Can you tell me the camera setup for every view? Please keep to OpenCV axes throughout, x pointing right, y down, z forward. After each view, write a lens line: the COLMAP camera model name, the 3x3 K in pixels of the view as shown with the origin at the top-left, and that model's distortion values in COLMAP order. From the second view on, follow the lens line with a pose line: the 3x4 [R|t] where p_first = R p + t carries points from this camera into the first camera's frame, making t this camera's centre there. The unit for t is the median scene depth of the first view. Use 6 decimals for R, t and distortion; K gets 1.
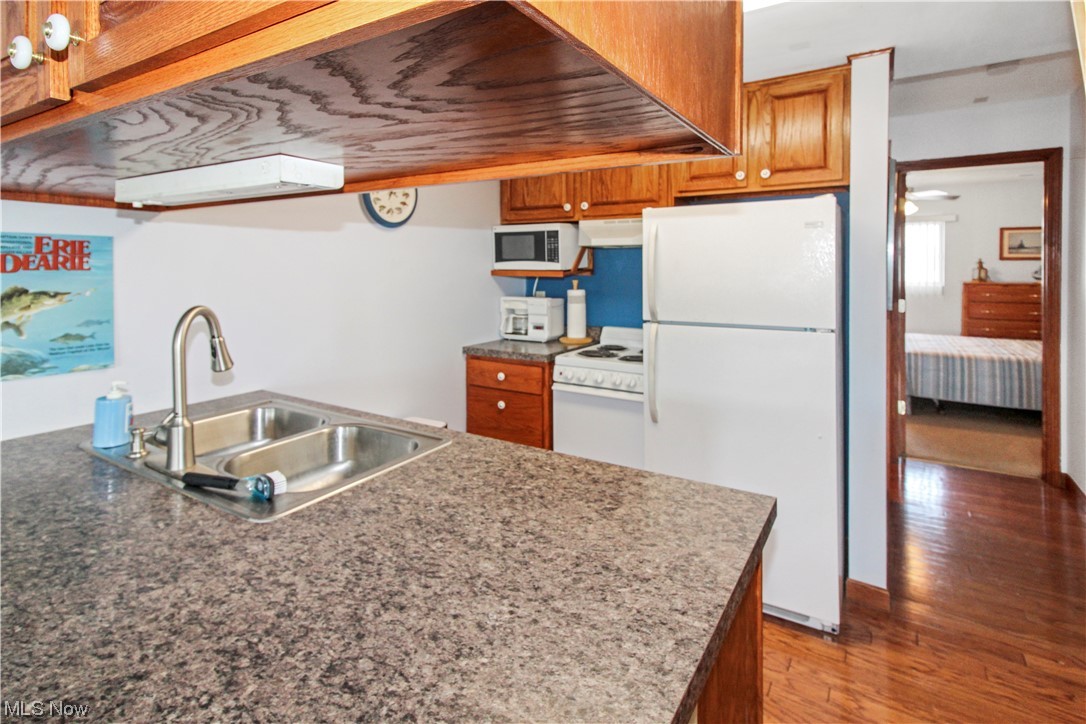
lens RADIAL K [[517.4, 0, 633.2], [0, 517.4, 268.4], [0, 0, 1]] dist [0.013032, 0.000011]
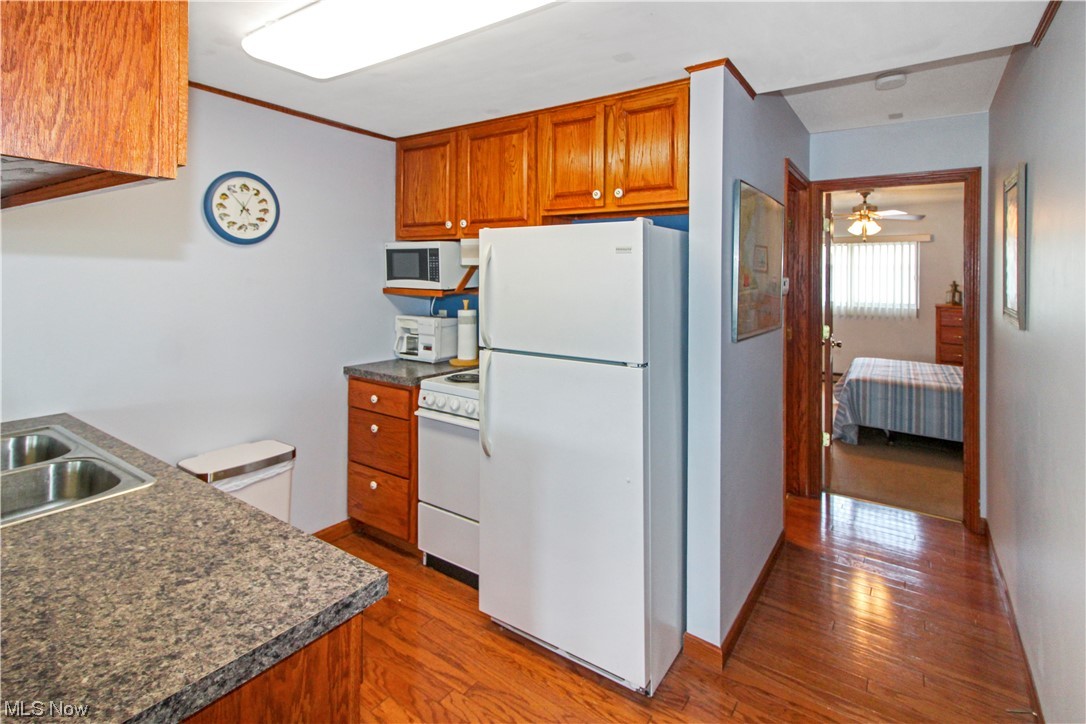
lens RADIAL K [[519.7, 0, 607.4], [0, 519.7, 278.3], [0, 0, 1]] dist [0.012493, 0.000339]
pose [[0.998925, 0.016577, -0.043290, 0.209791], [-0.016941, 0.999824, -0.008050, -0.015326], [0.043148, 0.008775, 0.999030, 0.044252]]
